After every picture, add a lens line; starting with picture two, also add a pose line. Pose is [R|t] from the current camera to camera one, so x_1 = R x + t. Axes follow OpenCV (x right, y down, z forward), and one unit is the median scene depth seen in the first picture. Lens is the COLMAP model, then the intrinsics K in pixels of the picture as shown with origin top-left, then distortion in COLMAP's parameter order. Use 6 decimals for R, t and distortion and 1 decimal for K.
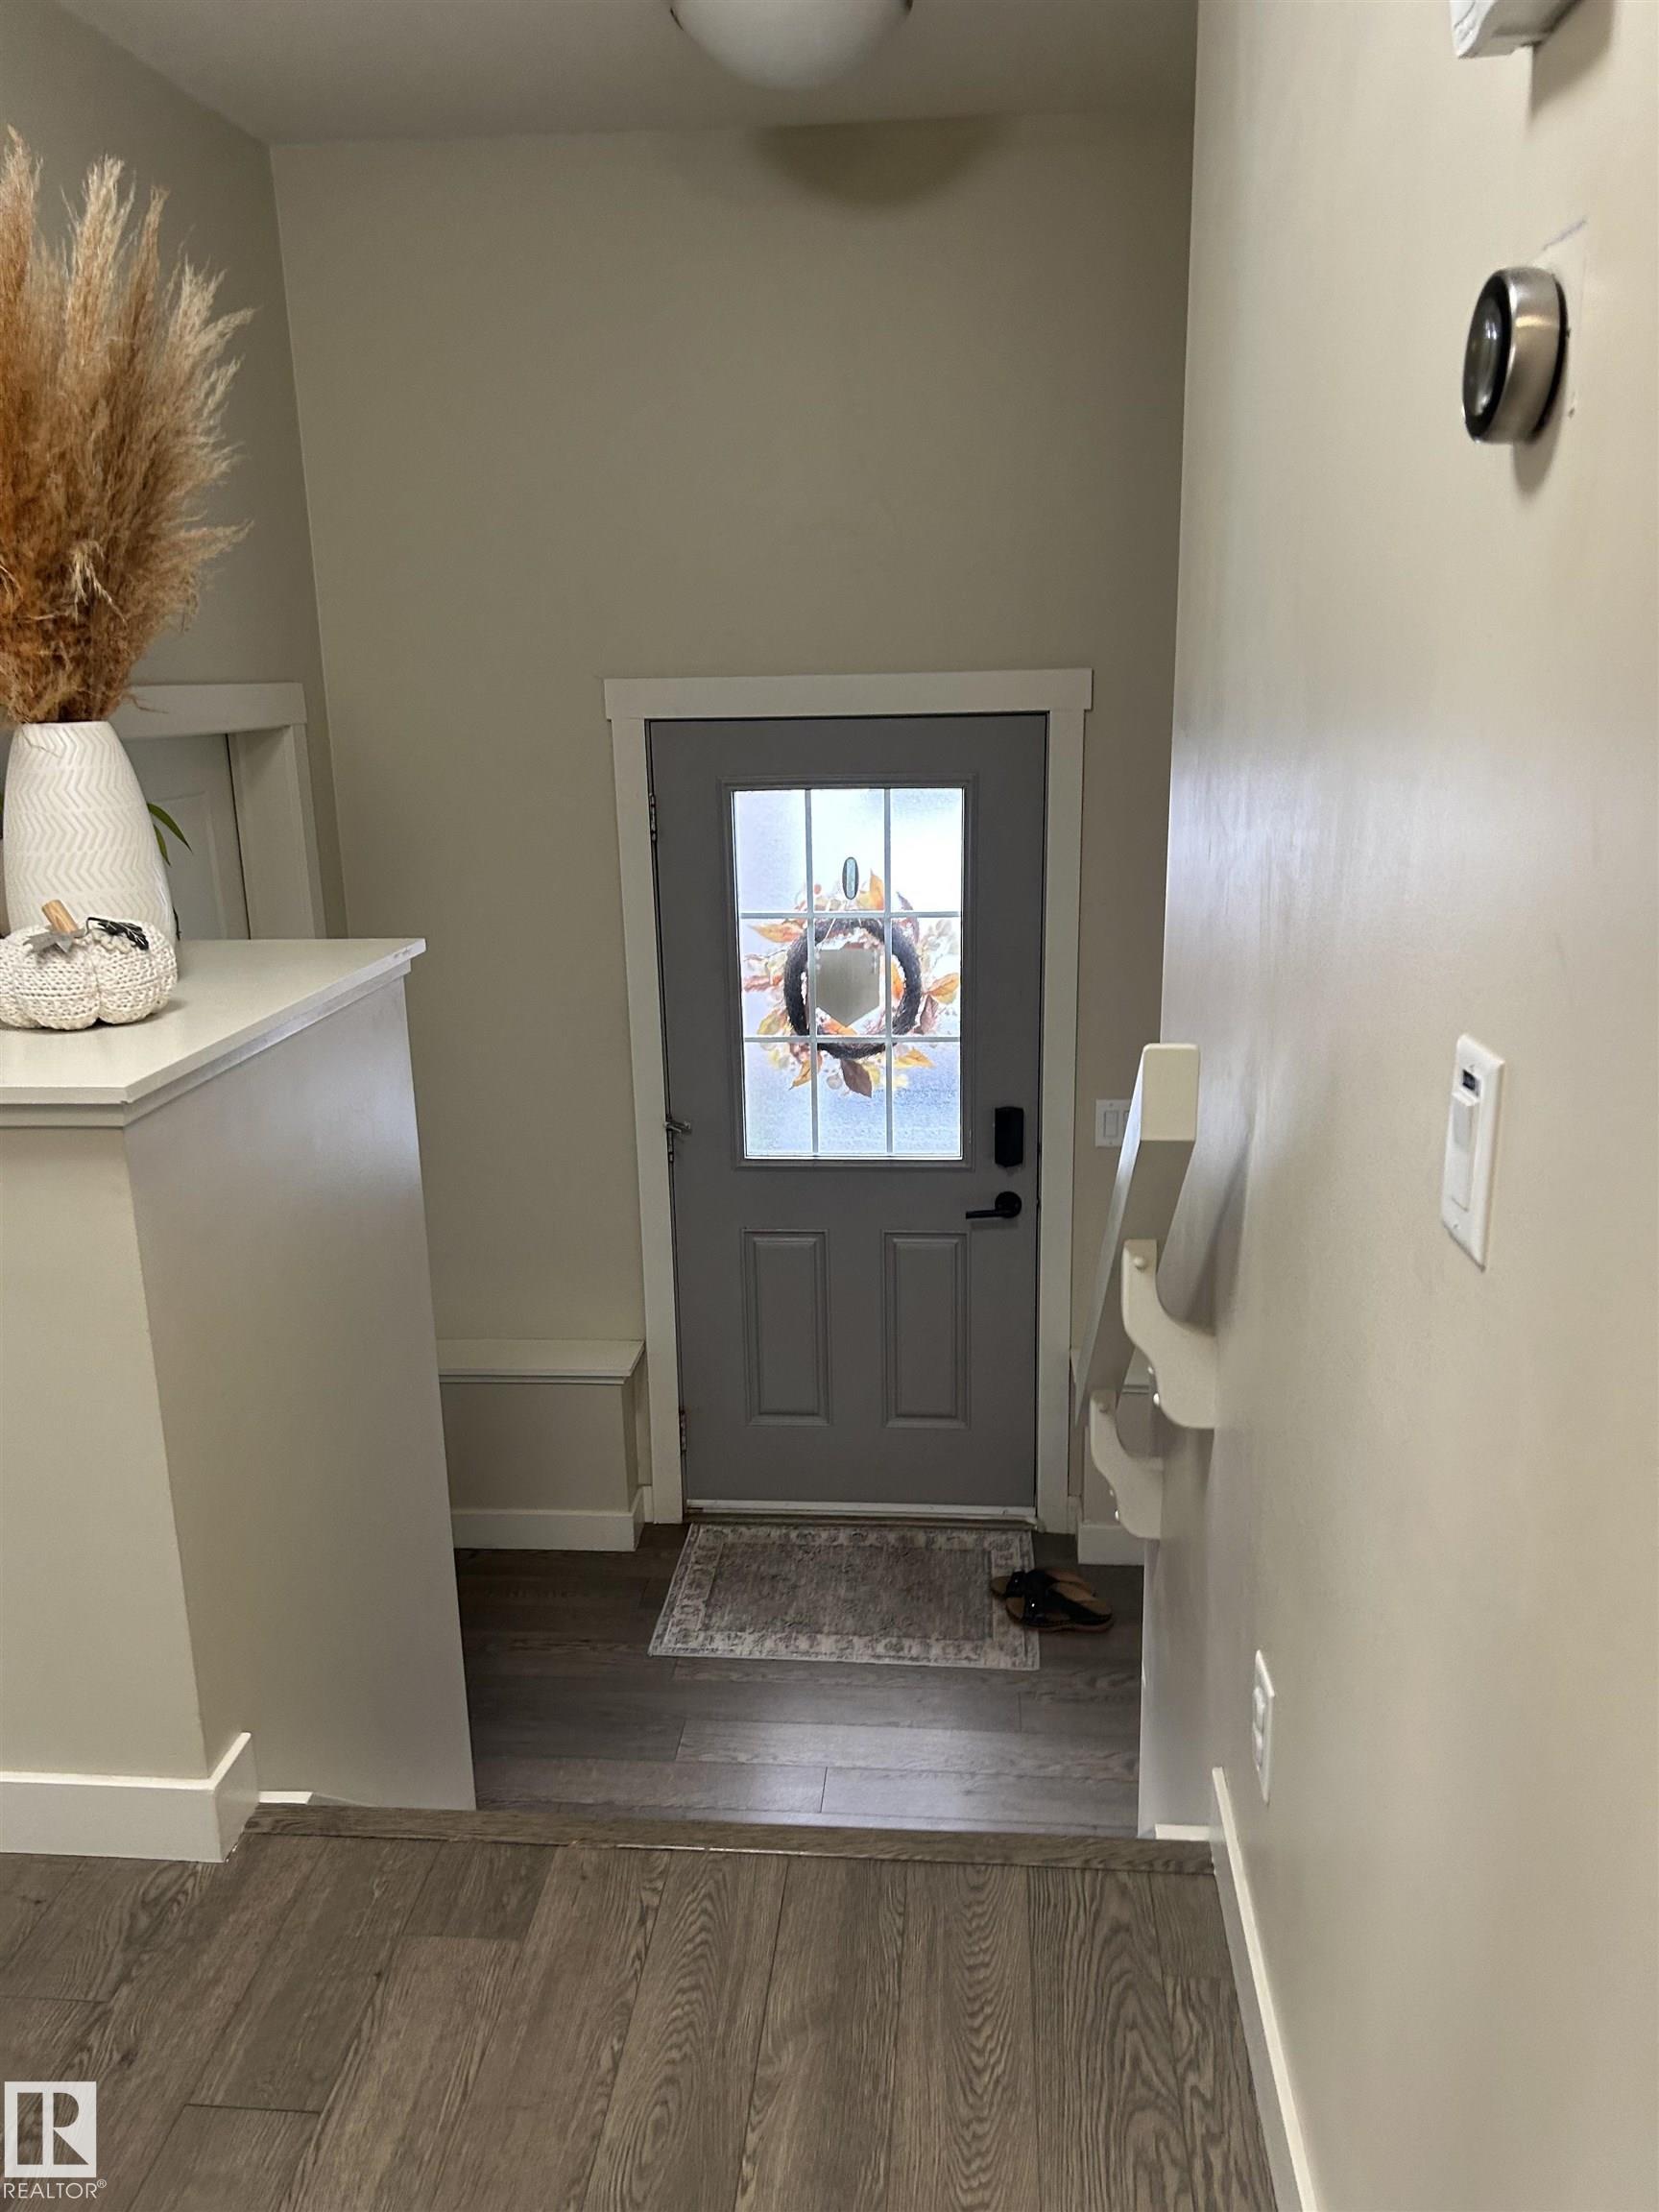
lens RADIAL K [[1658.7, 0, 832.8], [0, 1658.7, 1099.7], [0, 0, 1]] dist [0.064260, -0.071951]
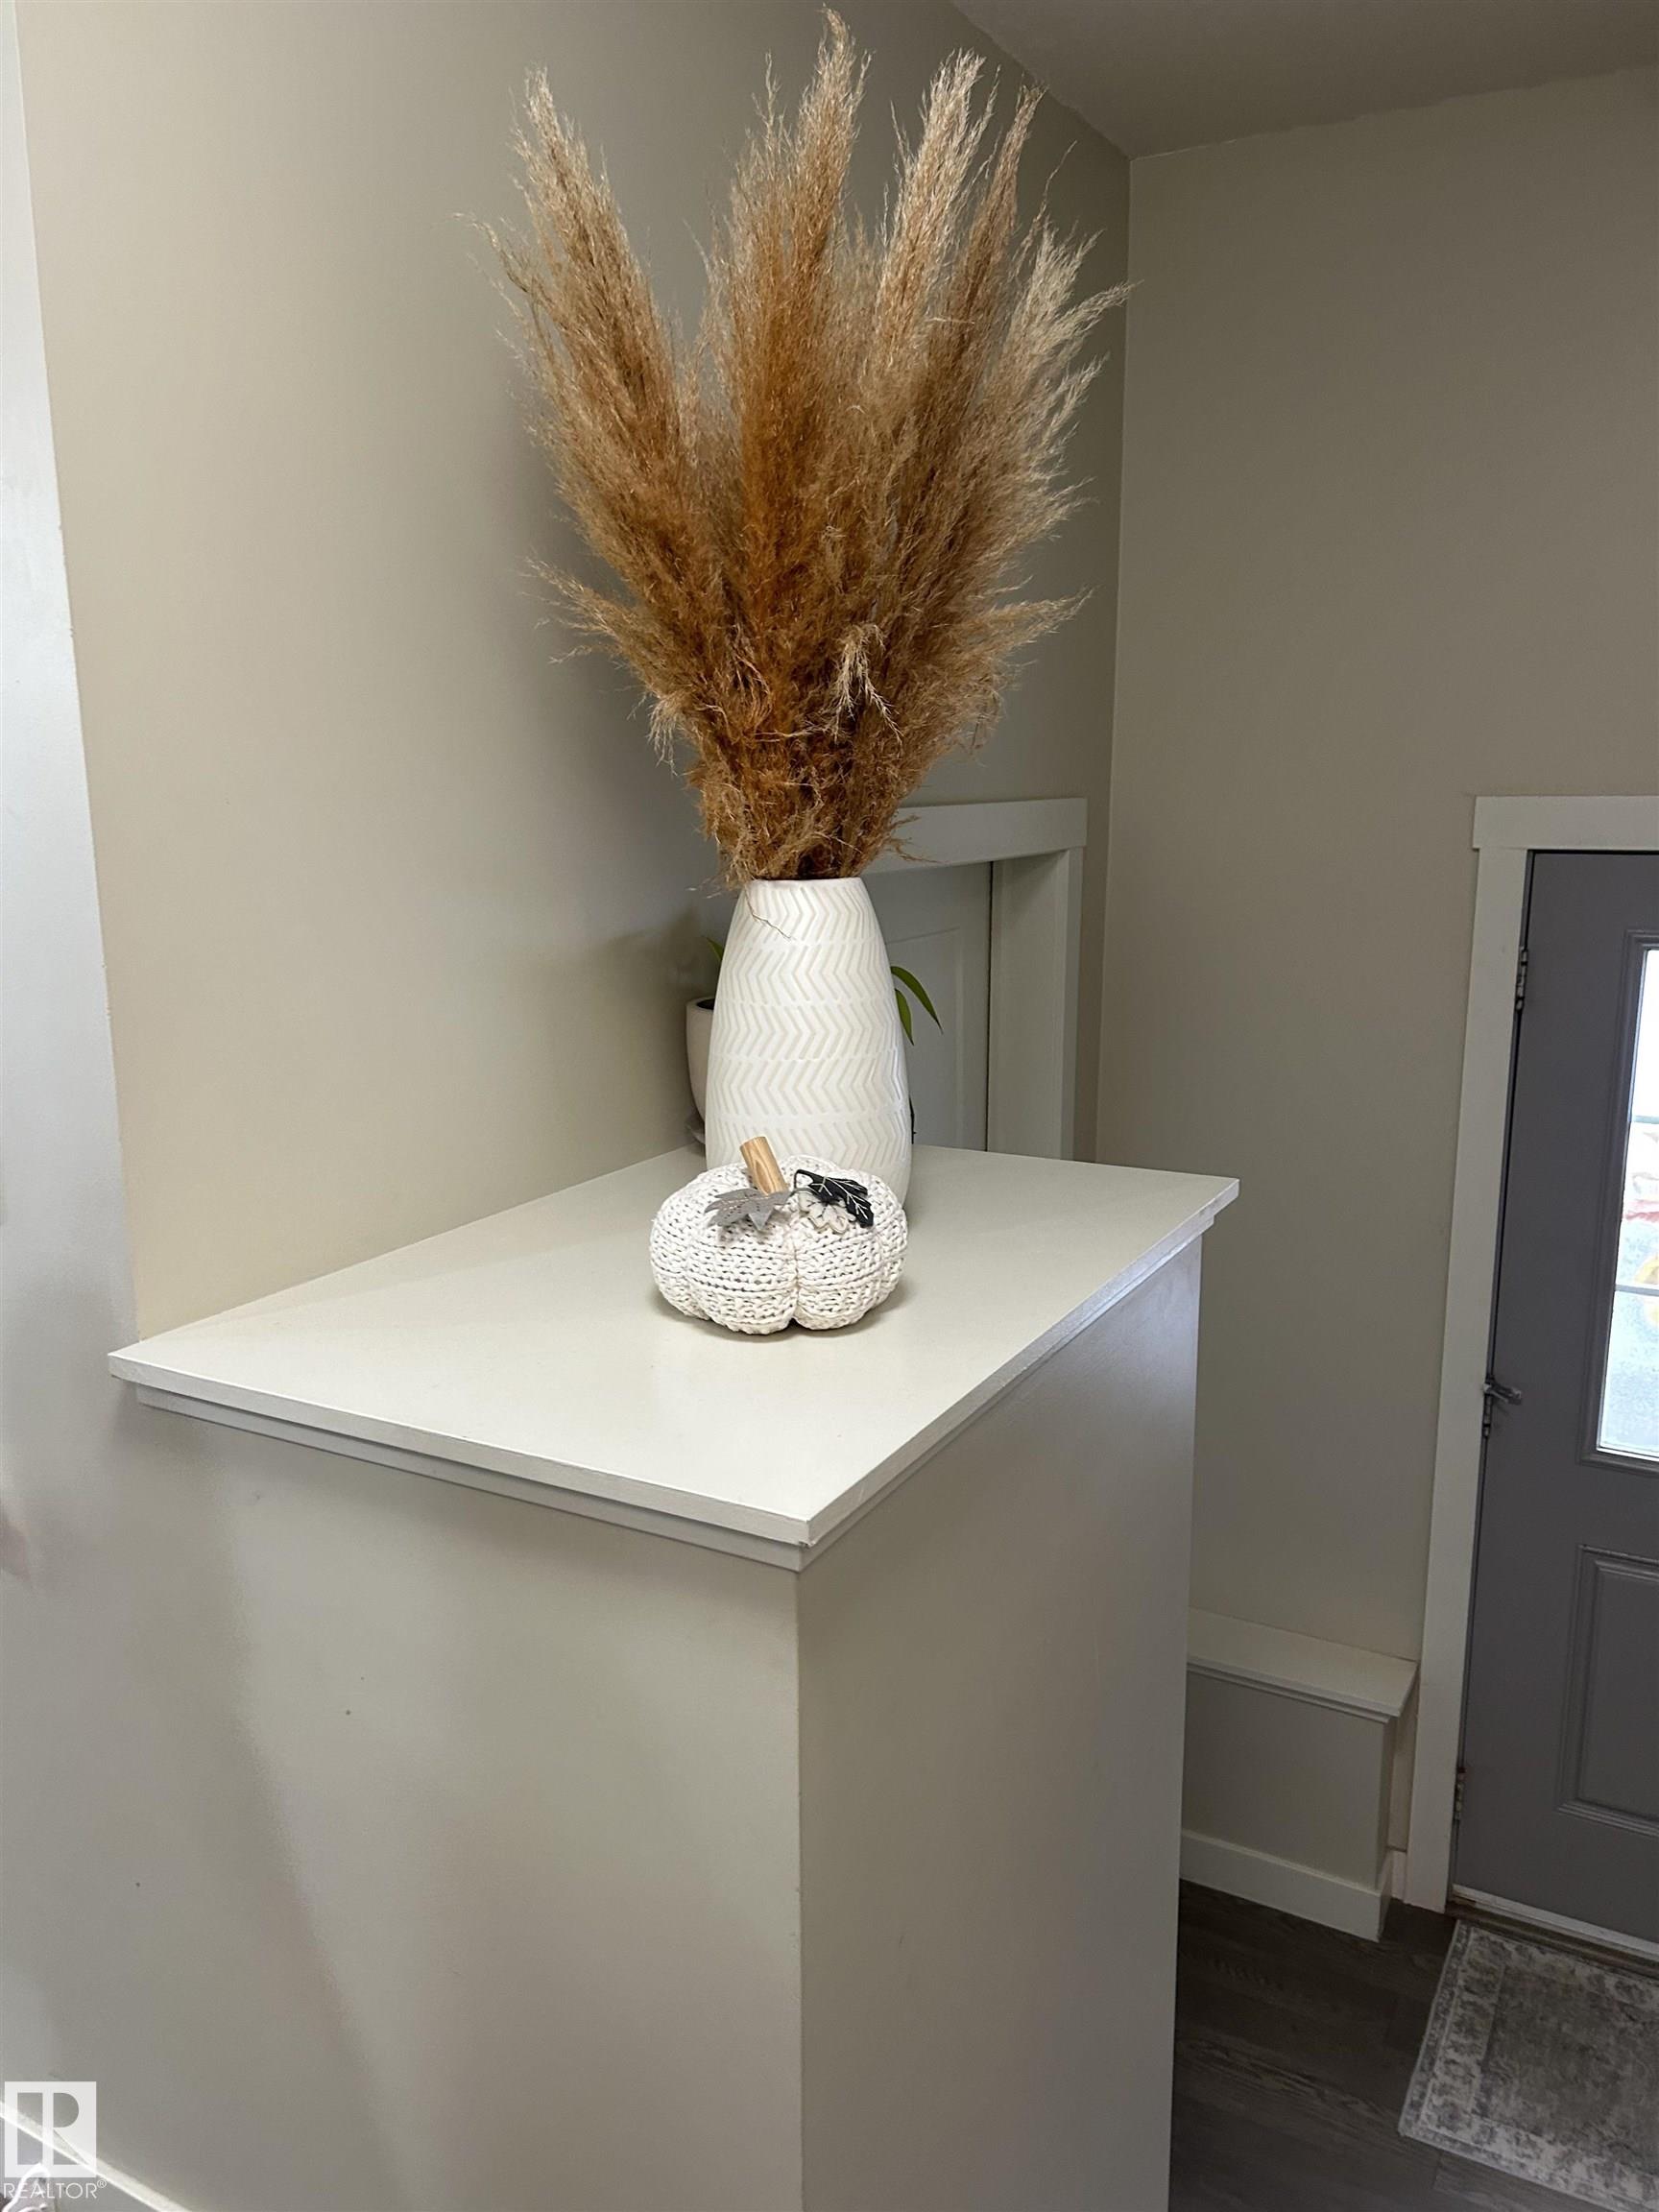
lens RADIAL K [[1658.7, 0, 768.6], [0, 1658.7, 1120.7], [0, 0, 1]] dist [0.064260, -0.071951]
pose [[0.896476, 0.101913, -0.431213, -0.149672], [-0.119249, 0.992776, -0.013282, -0.106857], [0.426744, 0.063329, 0.902152, 0.347182]]
